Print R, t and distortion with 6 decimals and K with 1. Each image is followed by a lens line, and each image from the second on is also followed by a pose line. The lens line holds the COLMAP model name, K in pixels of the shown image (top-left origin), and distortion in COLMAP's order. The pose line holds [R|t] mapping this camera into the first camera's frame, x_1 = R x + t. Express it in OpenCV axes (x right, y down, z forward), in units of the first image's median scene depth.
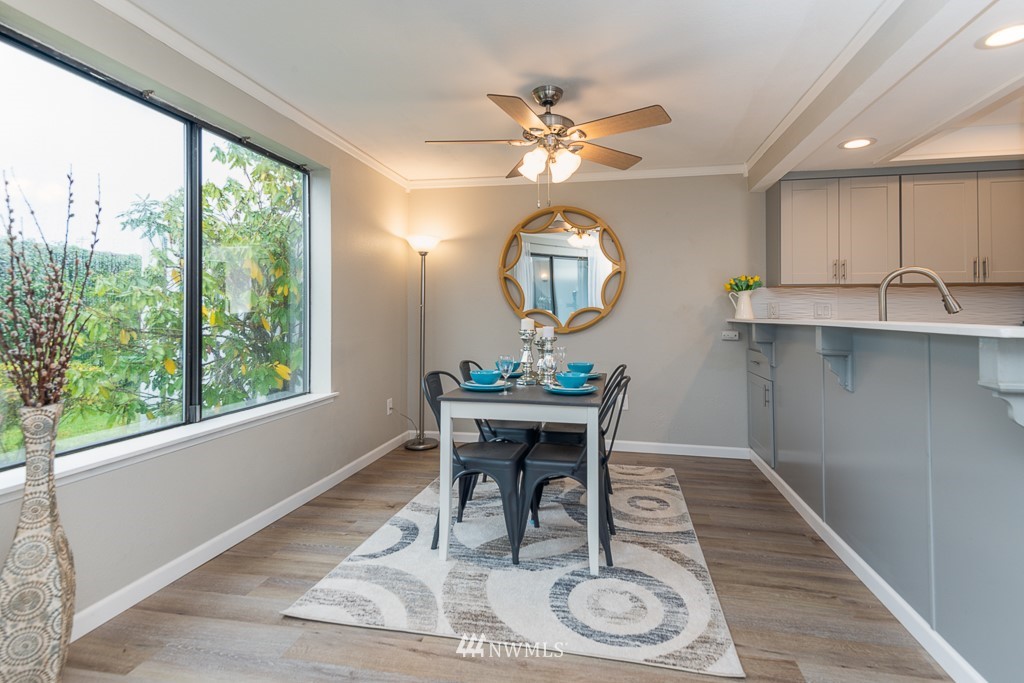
lens RADIAL K [[505.4, 0, 516.8], [0, 505.4, 305.9], [0, 0, 1]] dist [0.034489, -0.015541]
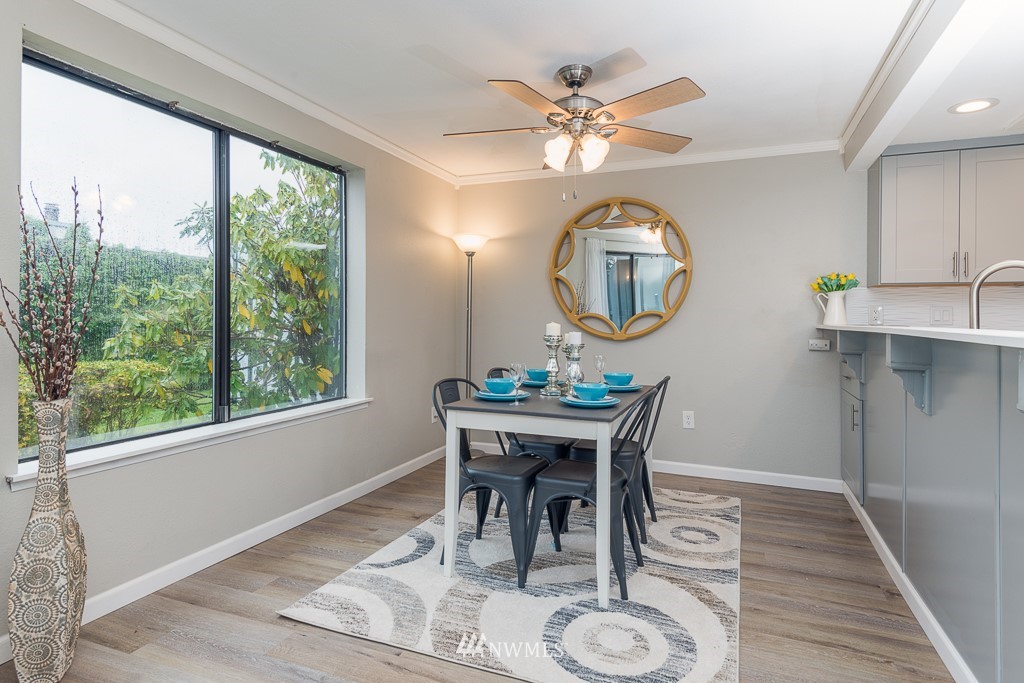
lens RADIAL K [[552.3, 0, 517.4], [0, 552.3, 318.3], [0, 0, 1]] dist [0.038386, -0.023684]
pose [[0.982716, 0.003530, -0.185085, 0.156676], [-0.000688, 0.999881, 0.015420, 0.000540], [0.185118, -0.015026, 0.982601, 0.008450]]
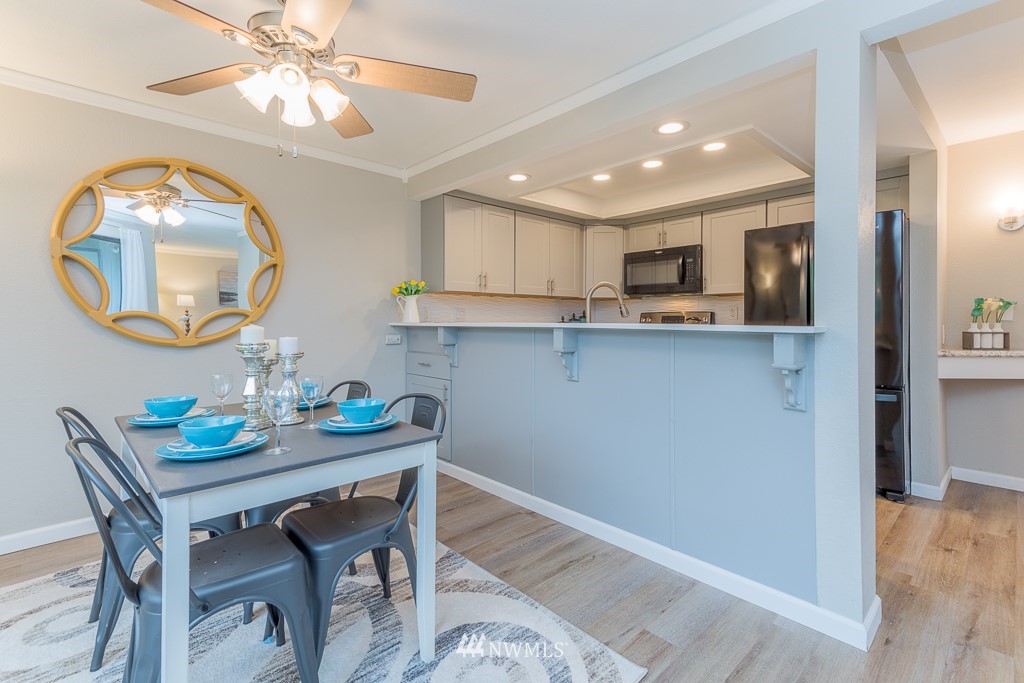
lens RADIAL K [[470.8, 0, 520.0], [0, 470.8, 320.2], [0, 0, 1]] dist [0.047511, -0.016297]
pose [[0.576785, -0.006484, 0.816871, -0.301131], [-0.010961, 0.999817, 0.015676, 0.004851], [-0.816823, -0.017995, 0.576608, 0.413195]]
